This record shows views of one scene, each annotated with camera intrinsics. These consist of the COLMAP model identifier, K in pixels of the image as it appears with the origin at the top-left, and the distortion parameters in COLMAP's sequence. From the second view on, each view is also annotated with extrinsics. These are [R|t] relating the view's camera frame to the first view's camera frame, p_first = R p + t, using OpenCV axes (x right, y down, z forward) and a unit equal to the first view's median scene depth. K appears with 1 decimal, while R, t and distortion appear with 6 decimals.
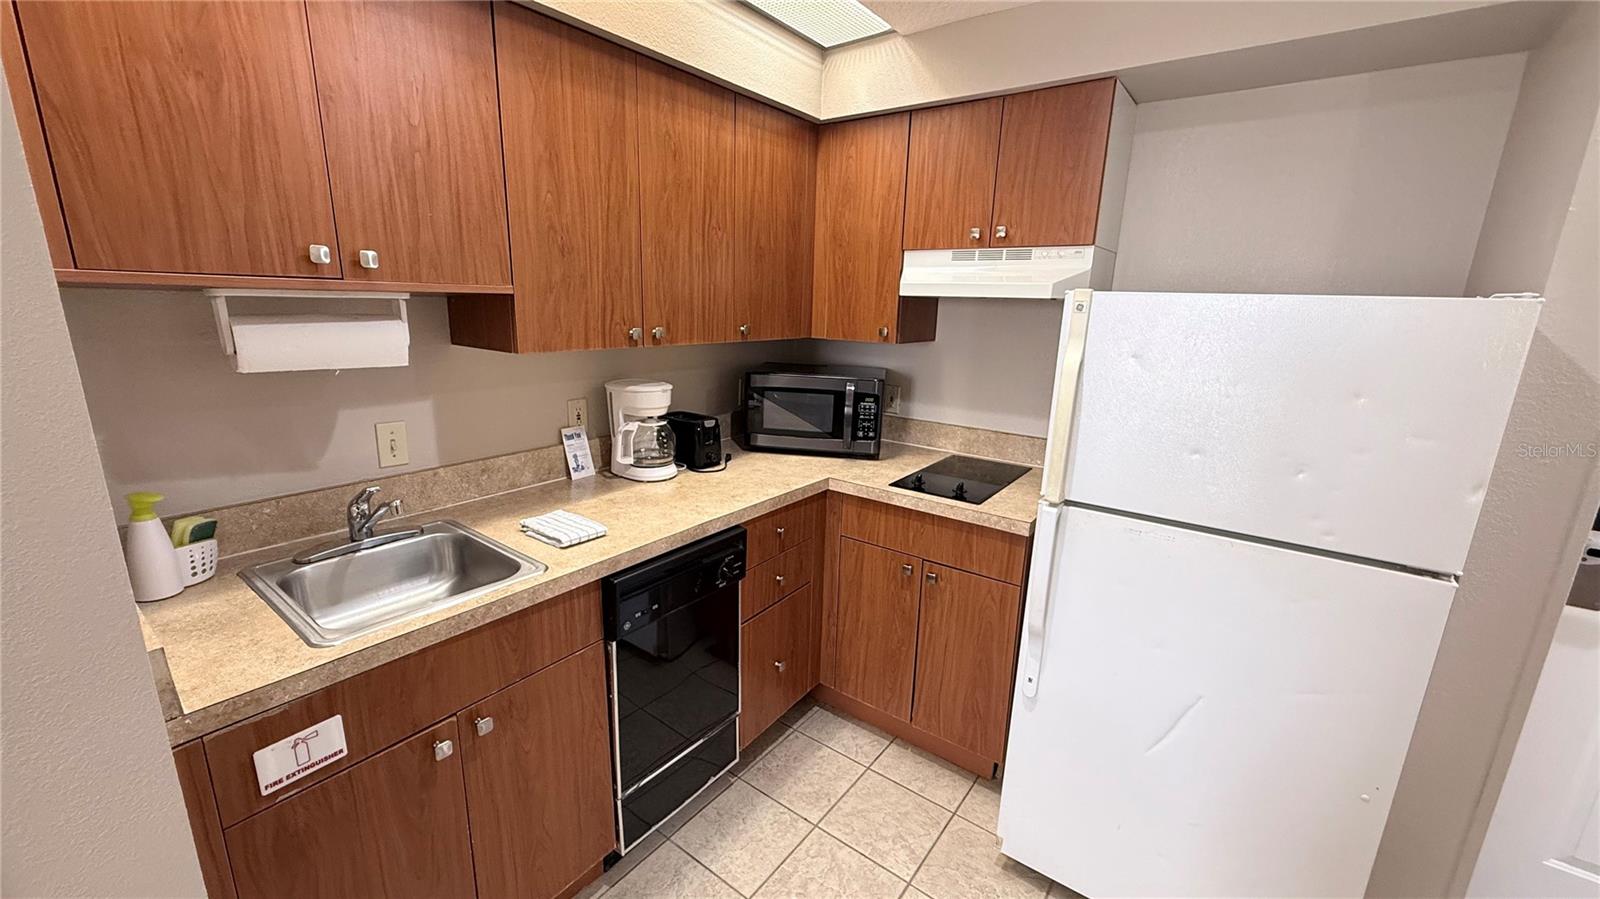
lens RADIAL K [[639.5, 0, 794.7], [0, 639.5, 454.1], [0, 0, 1]] dist [-0.001361, -0.000119]
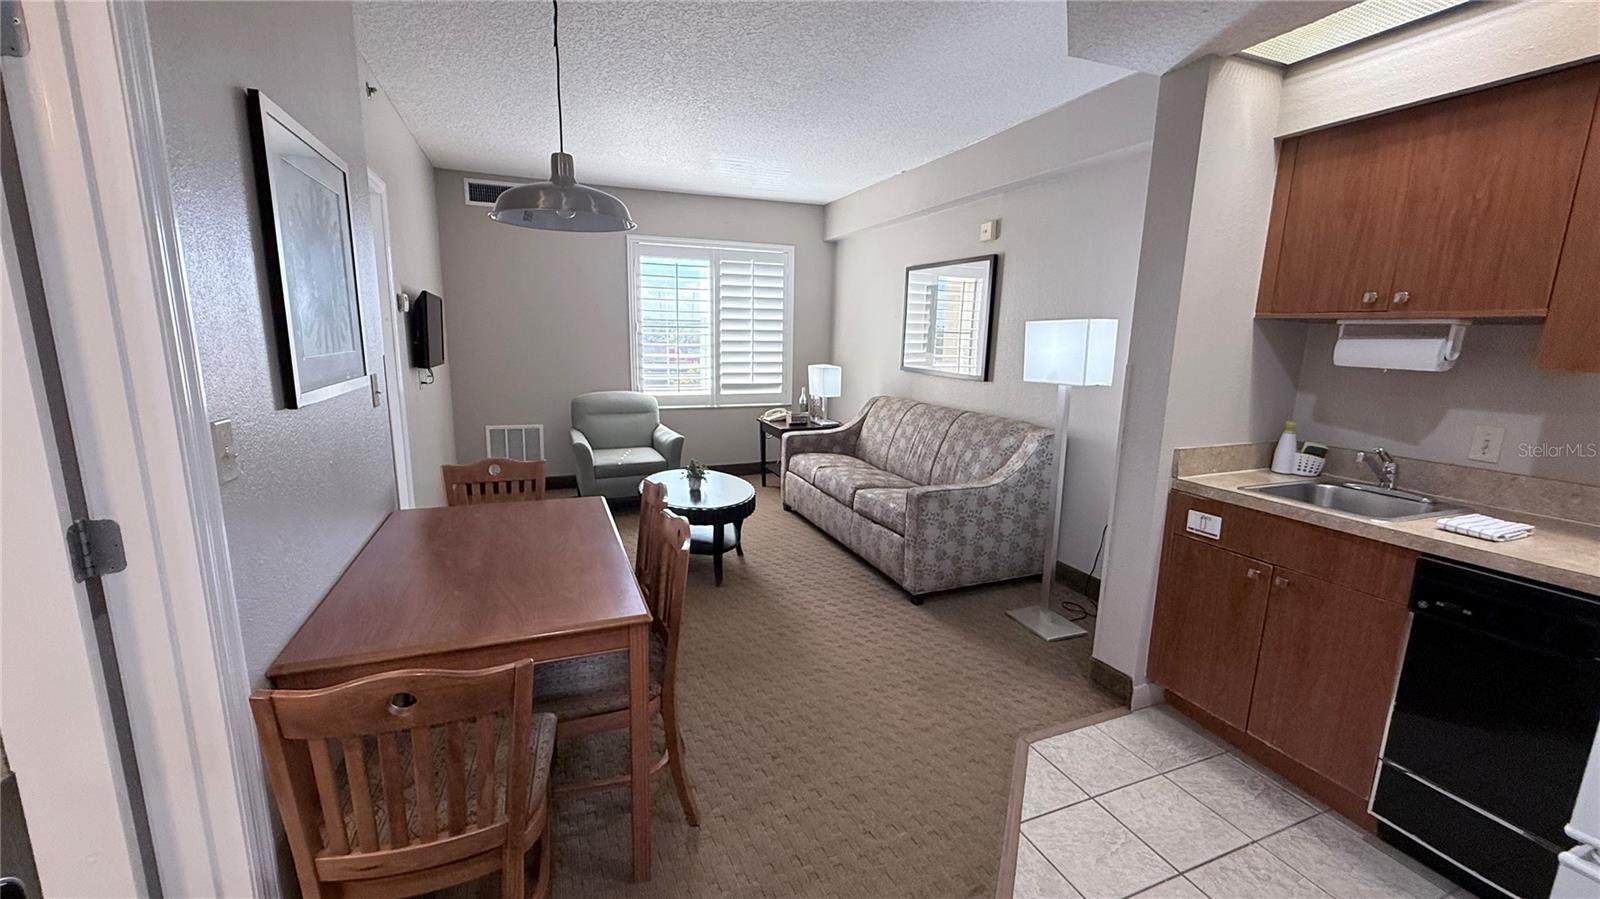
lens RADIAL K [[635.9, 0, 794.1], [0, 635.9, 451.6], [0, 0, 1]] dist [-0.001149, -0.000253]
pose [[-0.523434, 0.123008, -0.843140, 0.906677], [-0.235230, 0.930208, 0.281744, -0.025904], [0.818953, 0.345806, -0.457968, 0.382396]]
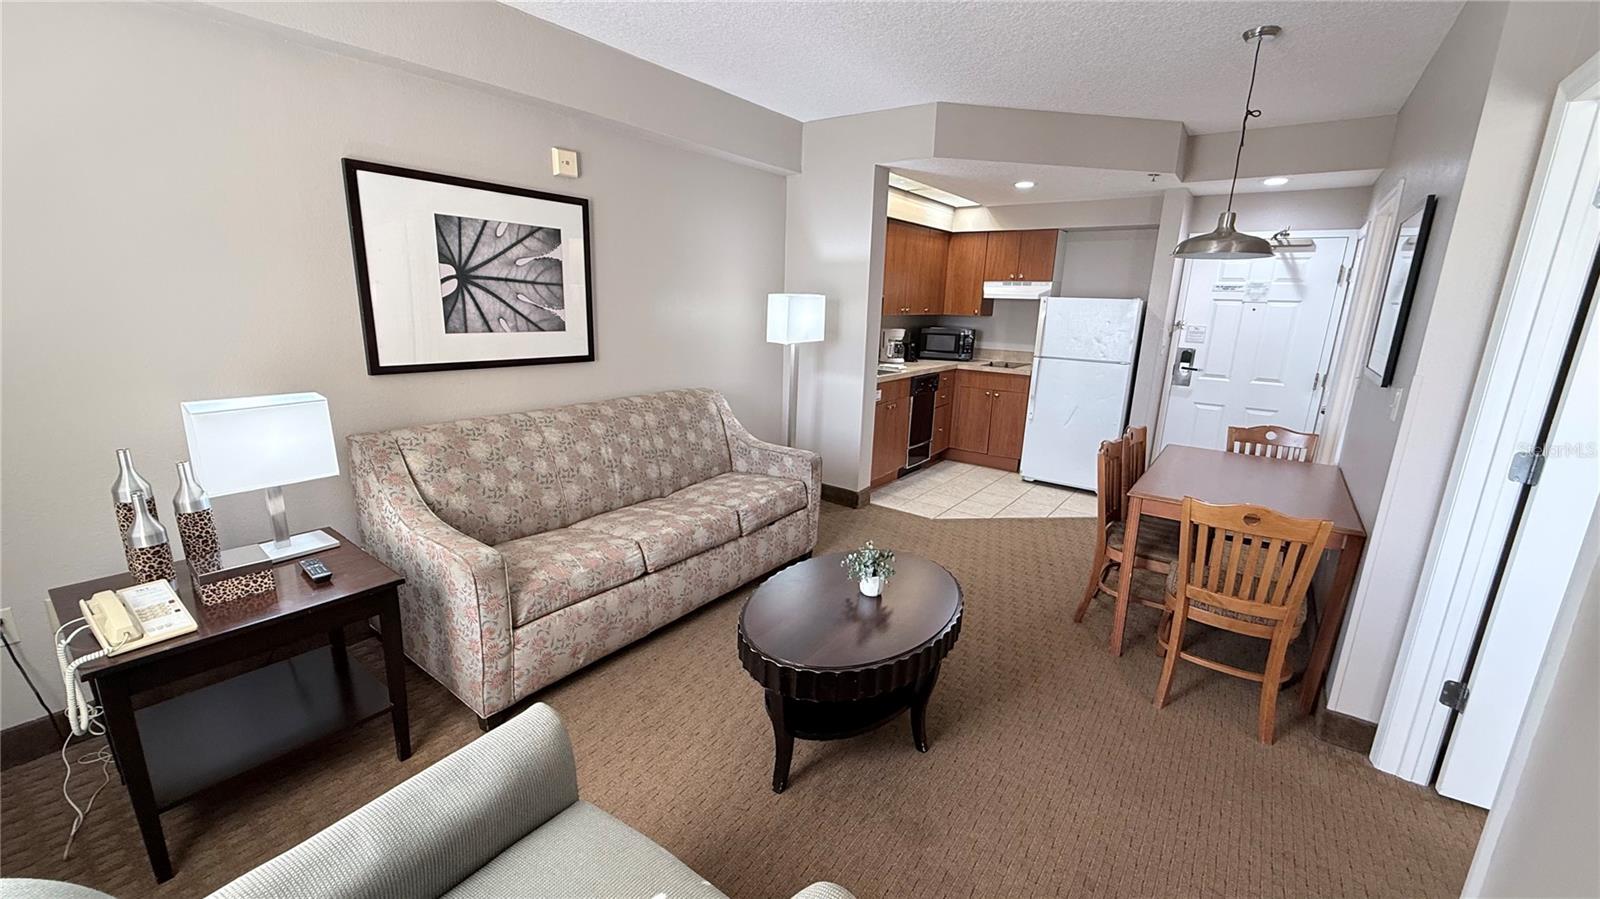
lens RADIAL K [[639.5, 0, 794.7], [0, 639.5, 454.1], [0, 0, 1]] dist [-0.001361, -0.000119]
pose [[0.999996, 0.001059, 0.002538, -0.695073], [-0.001057, 0.999999, -0.000901, 0.453636], [-0.002539, 0.000899, 0.999996, -1.857788]]
